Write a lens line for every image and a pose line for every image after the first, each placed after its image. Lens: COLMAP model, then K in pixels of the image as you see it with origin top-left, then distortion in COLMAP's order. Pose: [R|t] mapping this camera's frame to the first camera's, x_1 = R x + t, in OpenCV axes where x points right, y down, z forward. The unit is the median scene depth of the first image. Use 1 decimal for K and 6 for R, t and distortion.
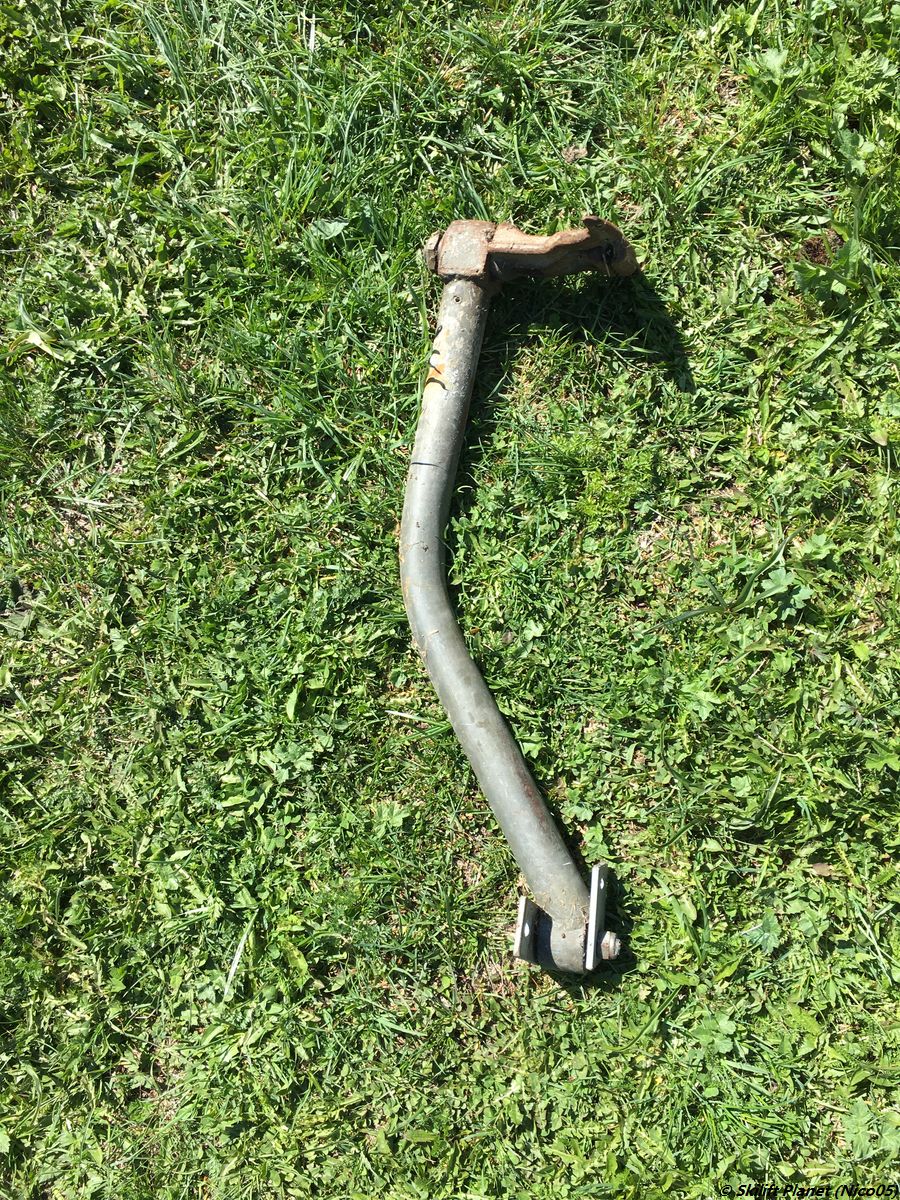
lens RADIAL K [[1020.5, 0, 450.6], [0, 1020.5, 600.3], [0, 0, 1]] dist [0.050017, -0.070736]
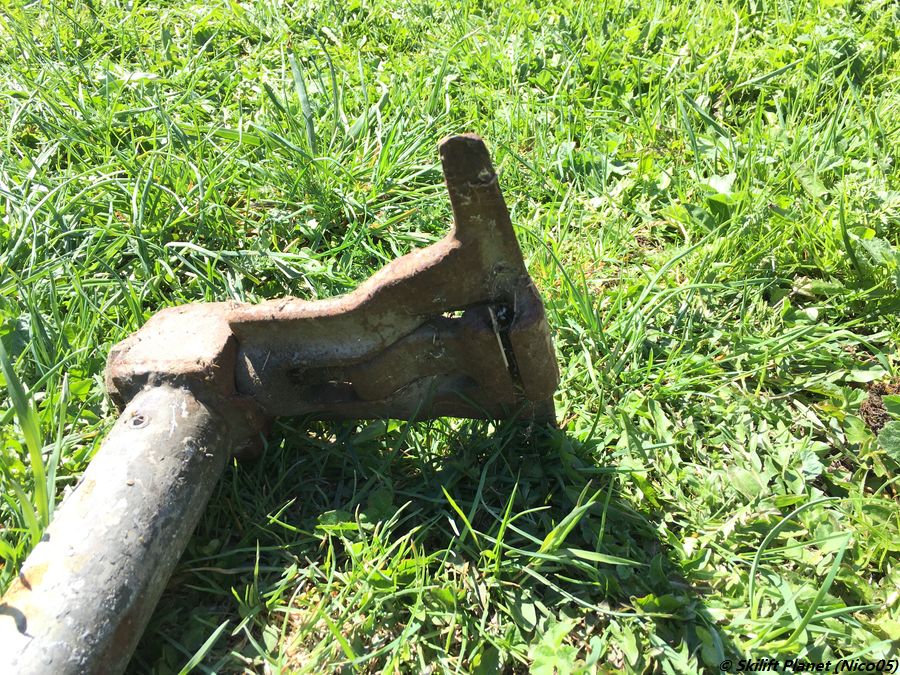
lens RADIAL K [[765.4, 0, 449.2], [0, 765.4, 338.1], [0, 0, 1]] dist [0.050017, -0.070736]
pose [[0.992344, 0.072948, 0.099659, 0.092811], [0.018482, 0.710129, -0.703829, -0.095279], [-0.122114, 0.700282, 0.703344, 0.719590]]
